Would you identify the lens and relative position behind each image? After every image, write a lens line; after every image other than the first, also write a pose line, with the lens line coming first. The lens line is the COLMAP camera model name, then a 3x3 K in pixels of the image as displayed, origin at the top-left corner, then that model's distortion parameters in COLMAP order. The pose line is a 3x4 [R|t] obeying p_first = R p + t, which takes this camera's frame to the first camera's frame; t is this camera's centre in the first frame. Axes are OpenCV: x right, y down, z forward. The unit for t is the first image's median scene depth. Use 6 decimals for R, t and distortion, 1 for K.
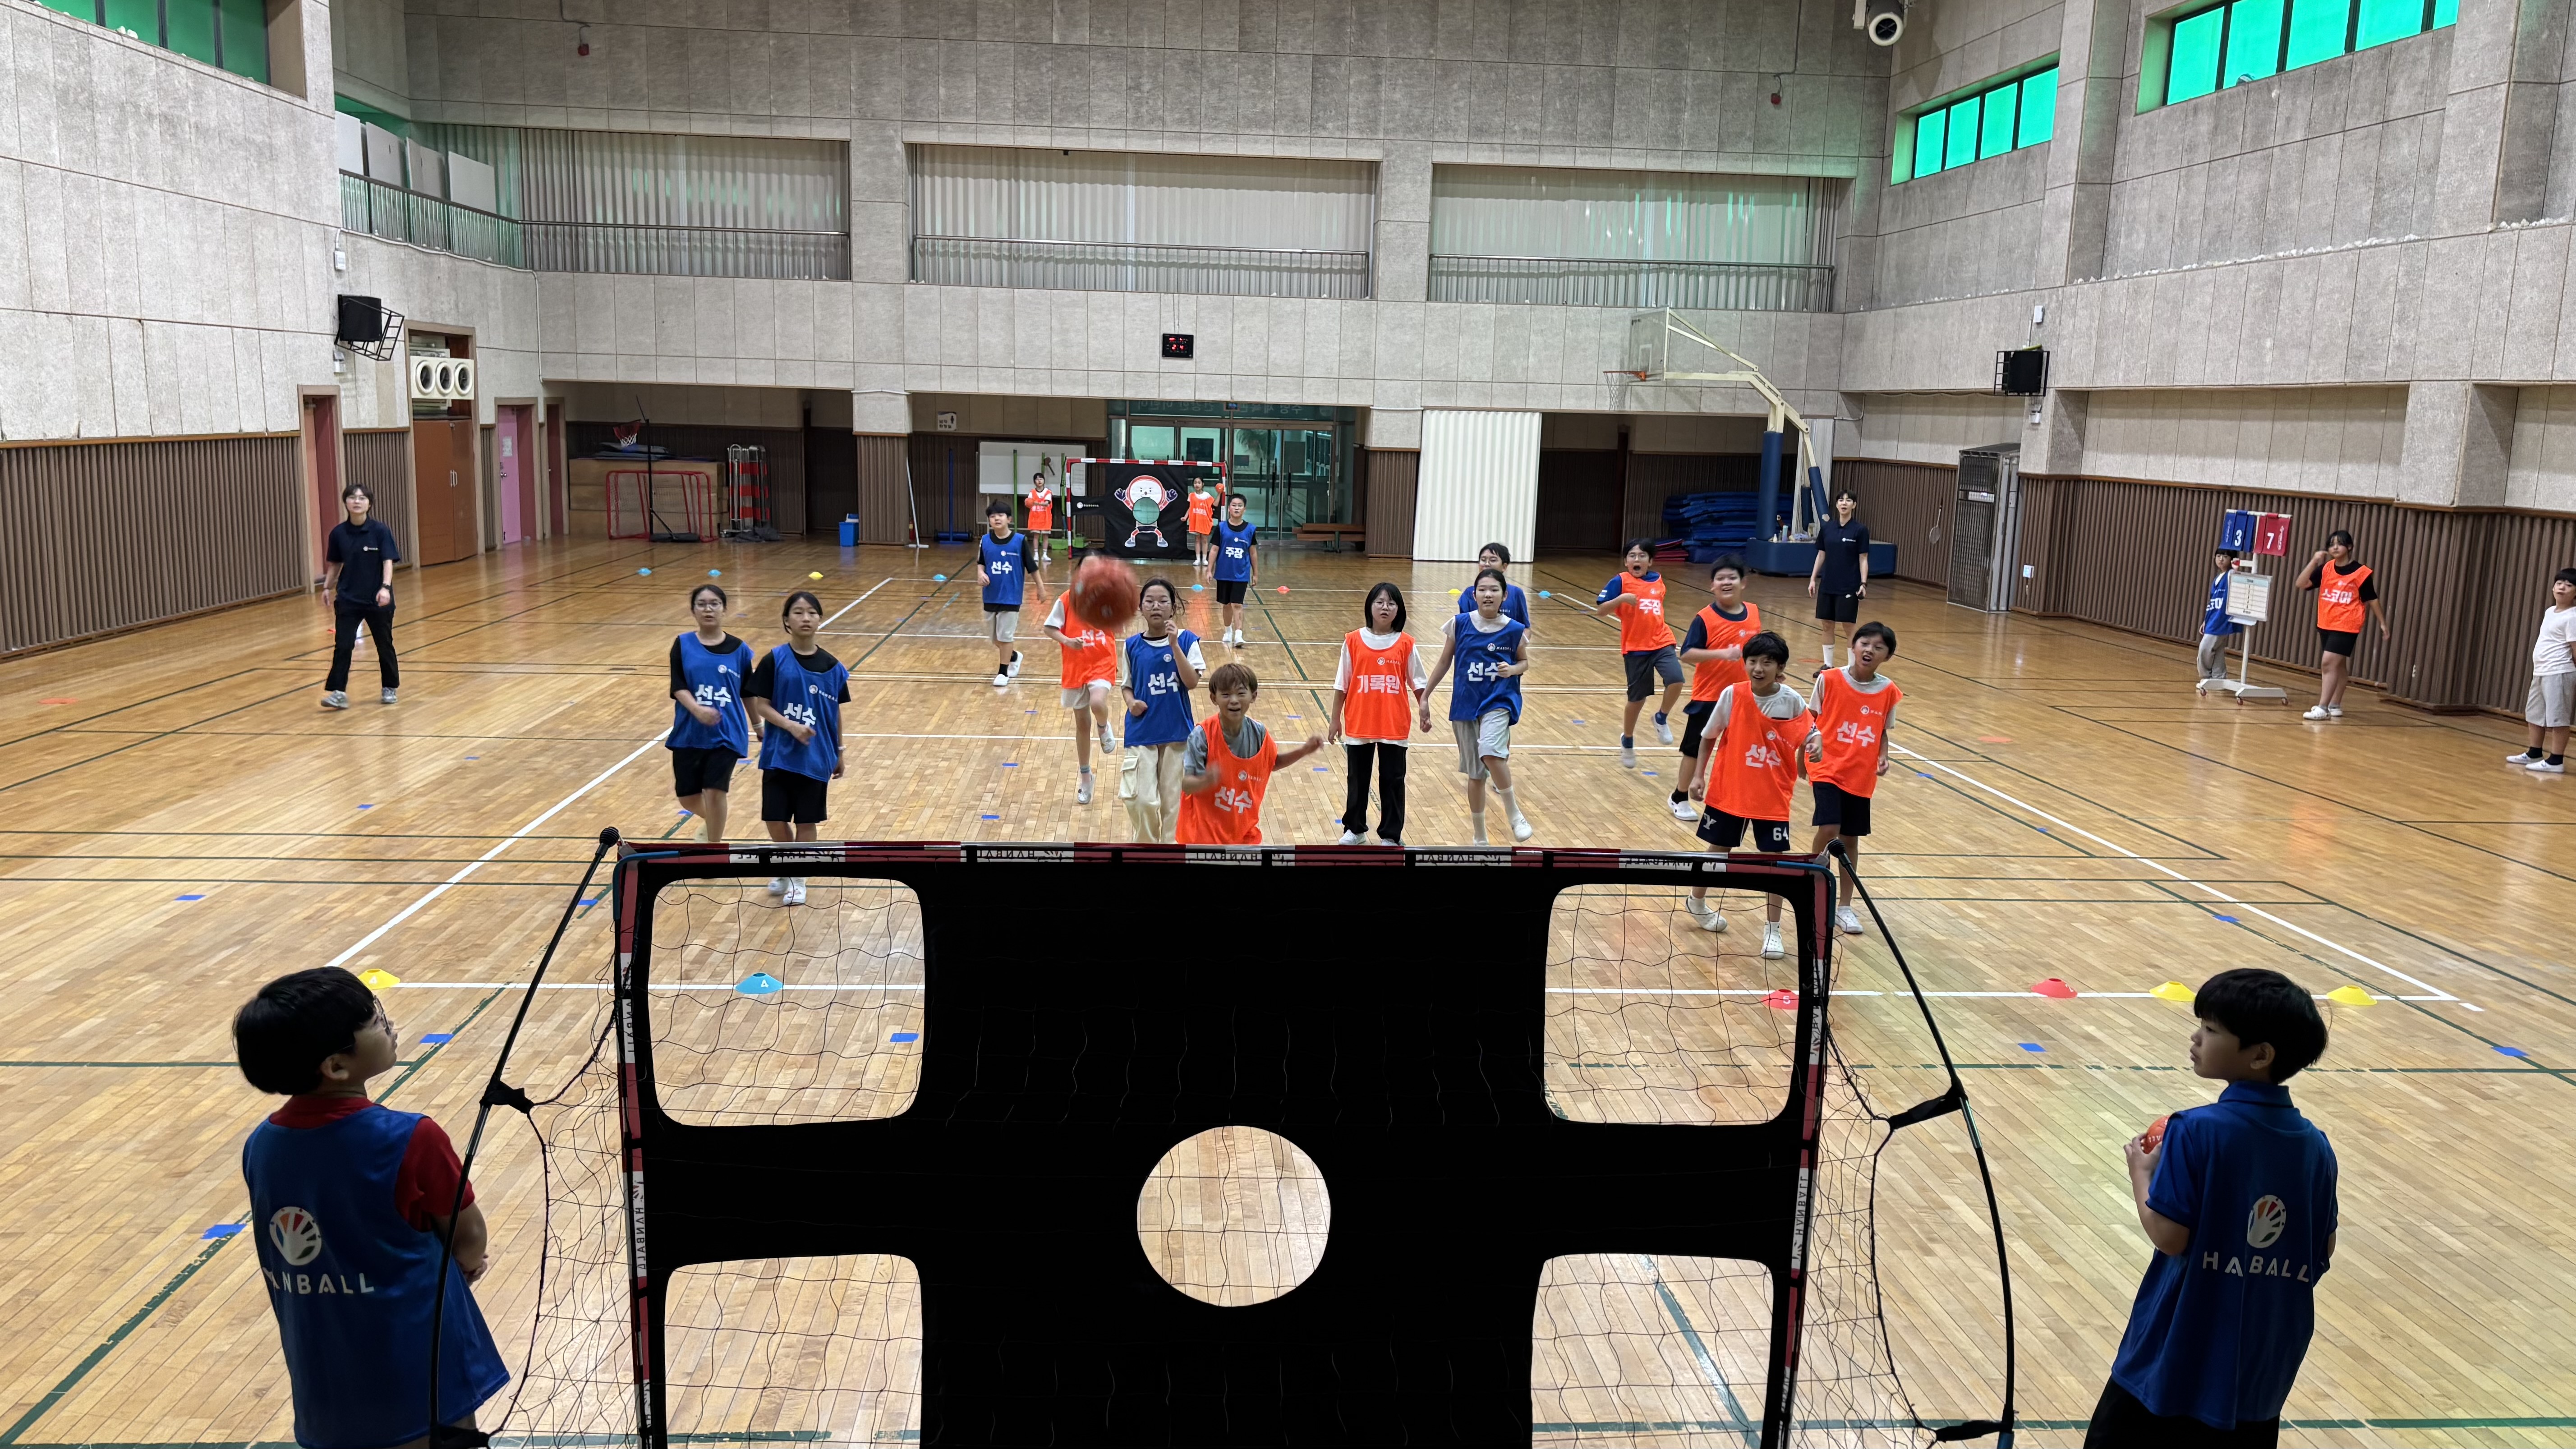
lens RADIAL K [[1999.5, 0, 1313.2], [0, 1999.5, 733.4], [0, 0, 1]] dist [0.073779, 0.028743]
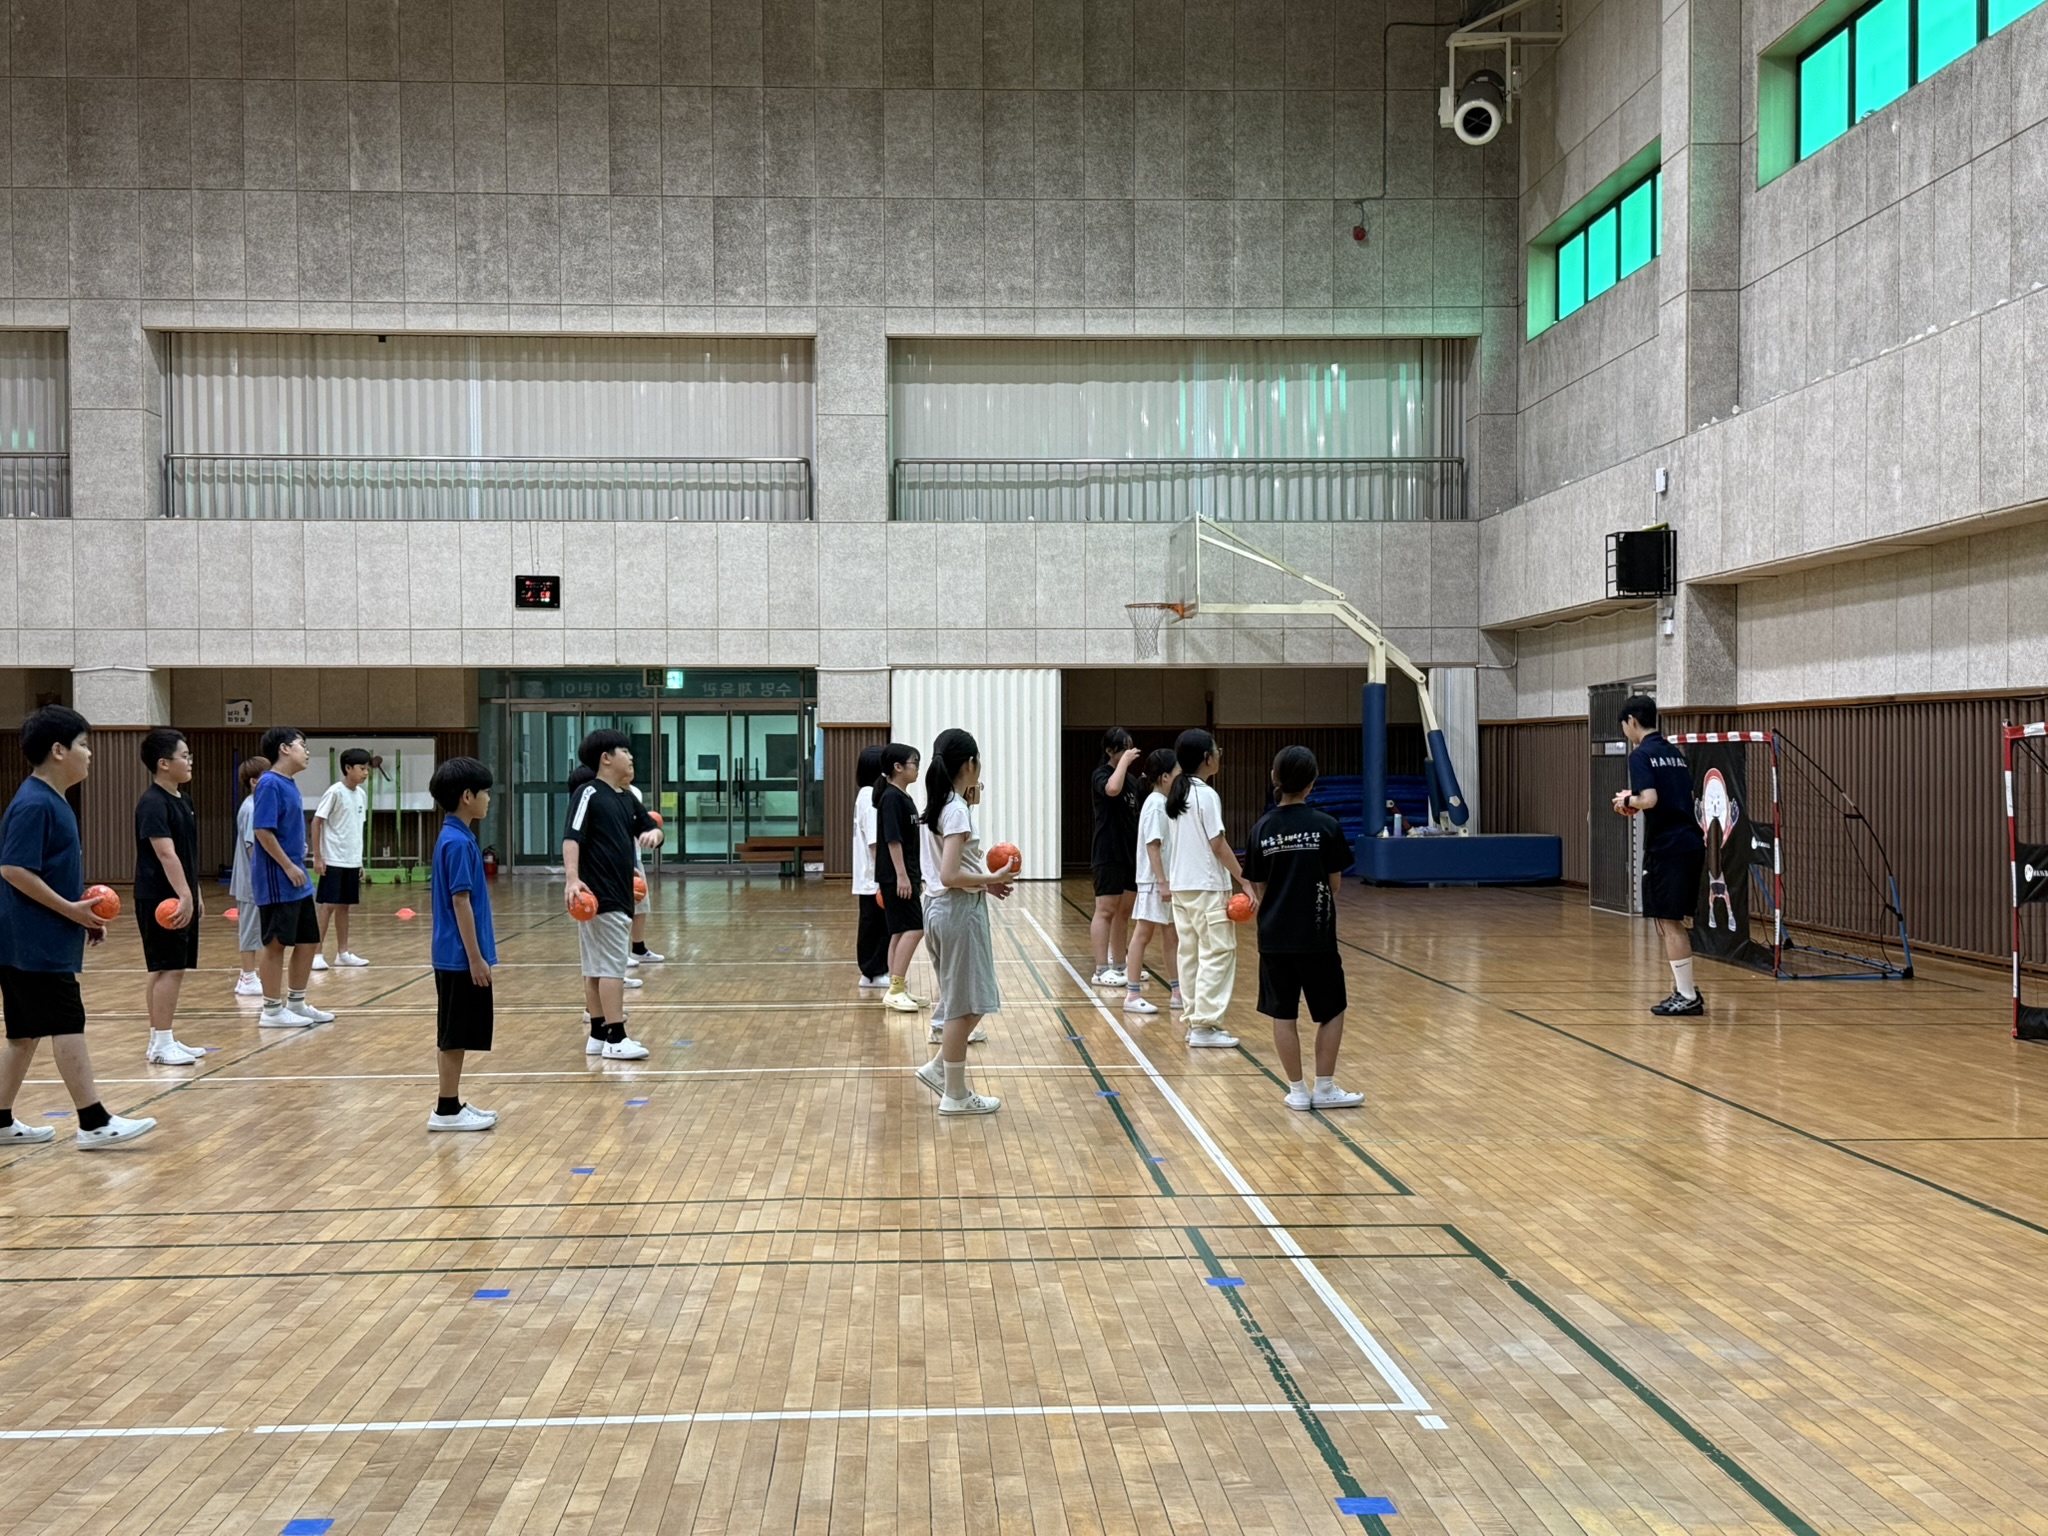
lens RADIAL K [[2635.6, 0, 1004.6], [0, 2635.6, 762.4], [0, 0, 1]] dist [0.206745, 0.000000]
pose [[0.998275, -0.032082, -0.049167, 0.145203], [0.023564, 0.986019, -0.164956, 0.026971], [0.053771, 0.163513, 0.985075, 0.087574]]
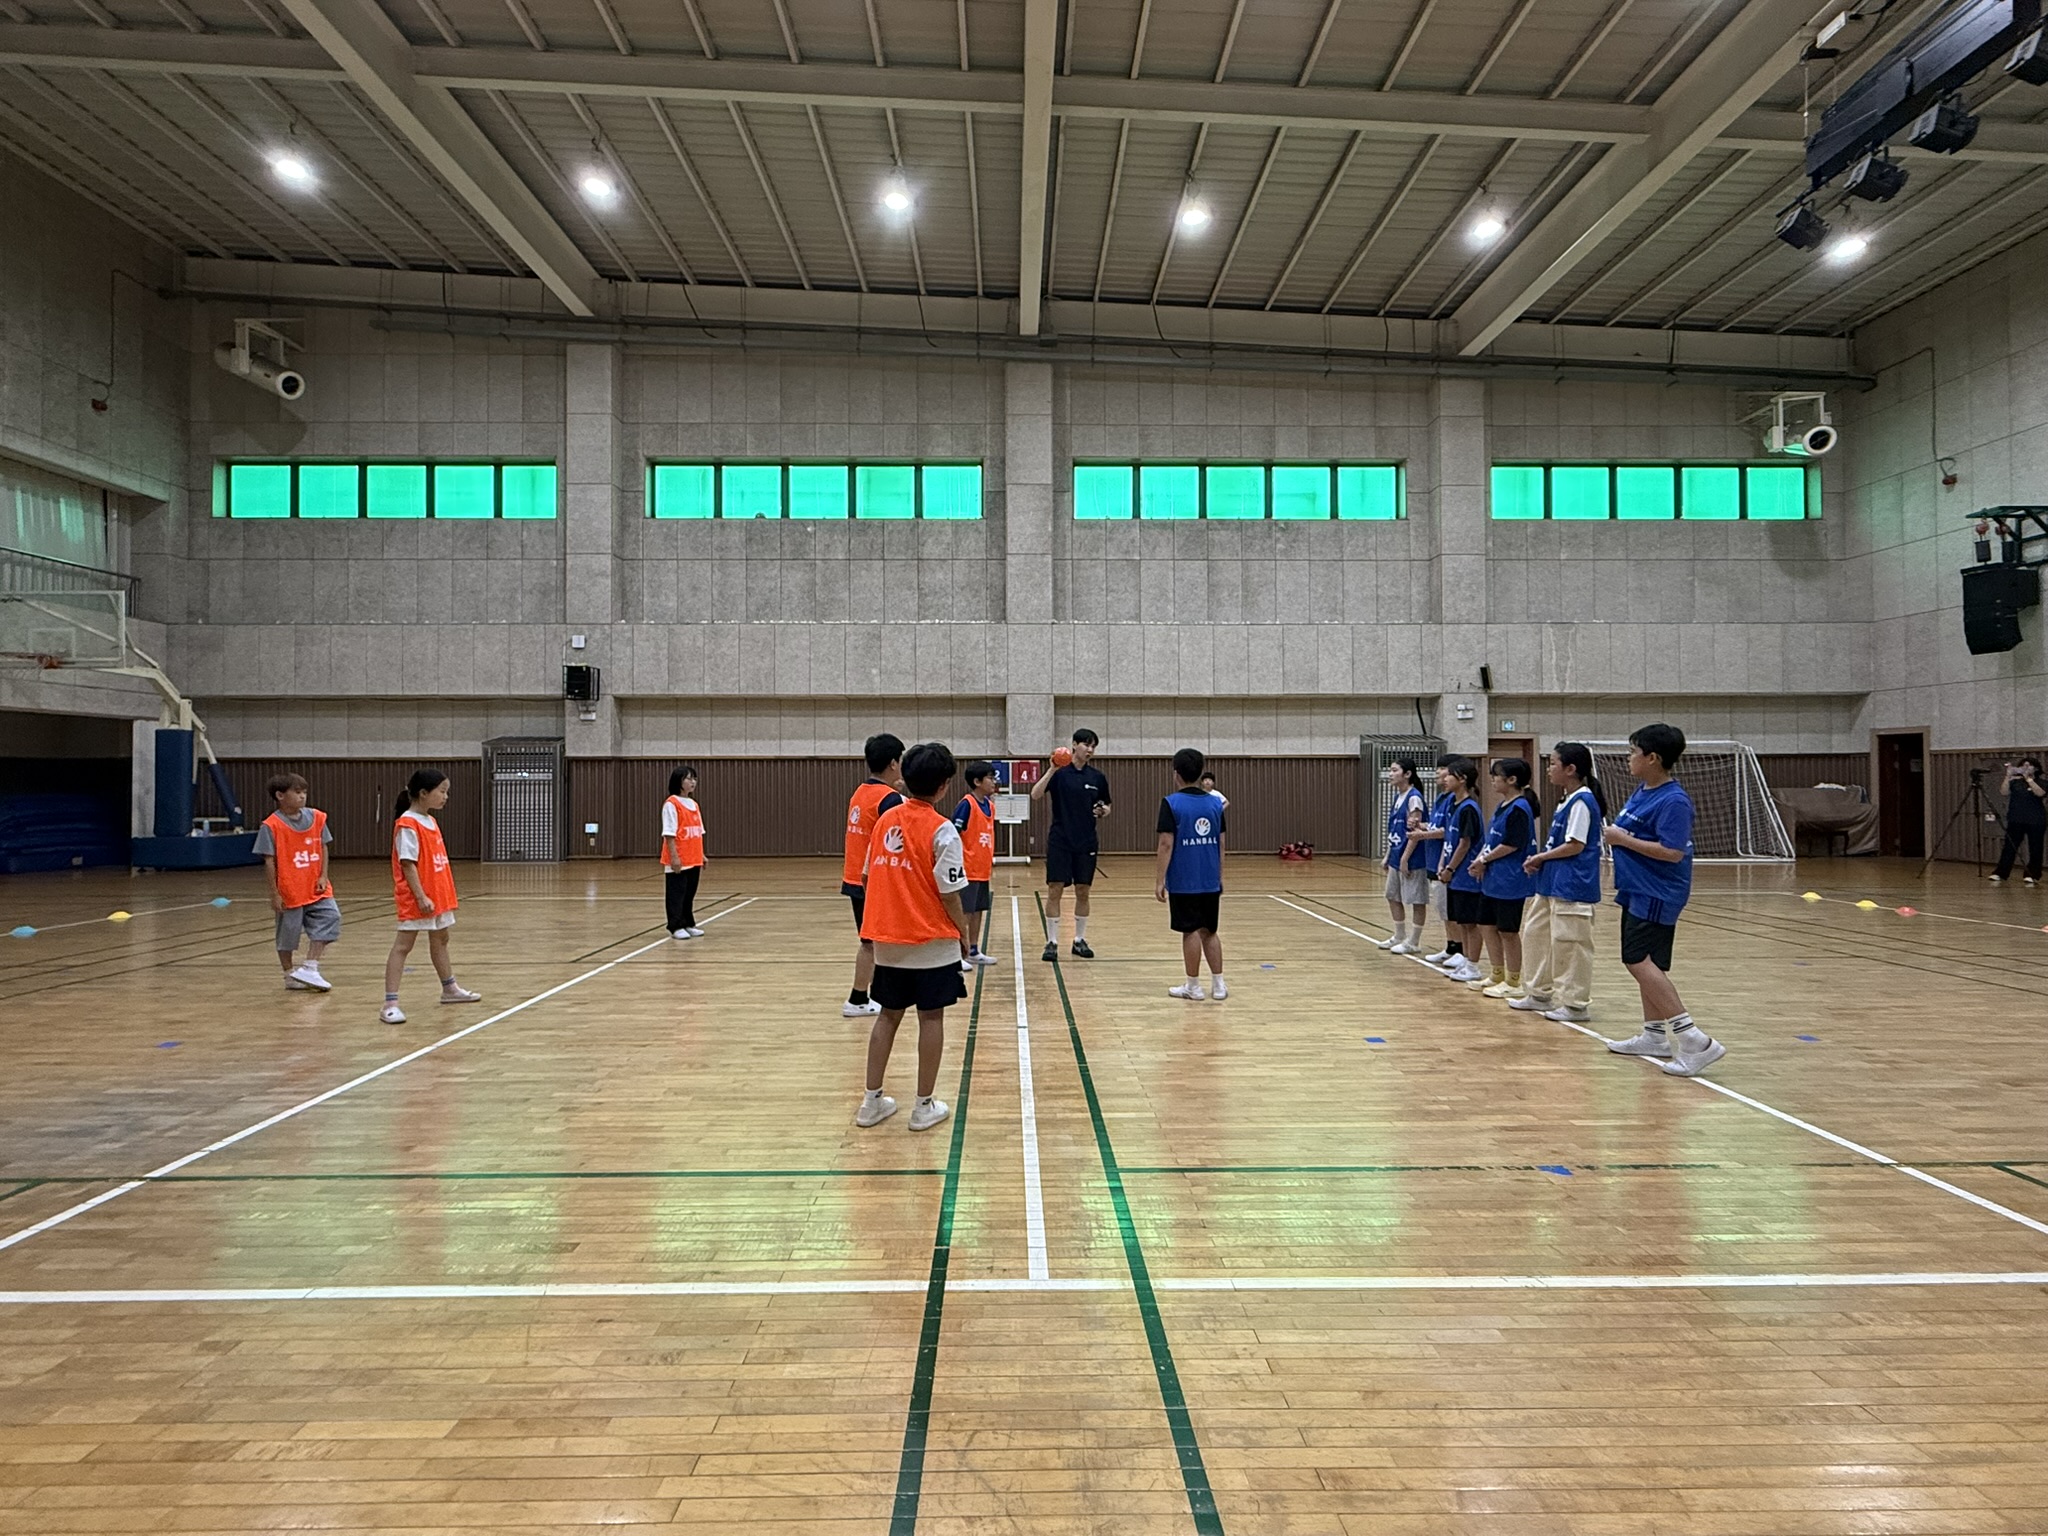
lens RADIAL K [[1039.0, 0, 1028.9], [0, 1039.0, 781.1], [0, 0, 1]] dist [0.012984, -0.001268]
pose [[0.068621, -0.022661, 0.997385, -0.268108], [0.170412, 0.985315, 0.010662, -0.057529], [-0.982981, 0.169235, 0.071475, 0.548844]]
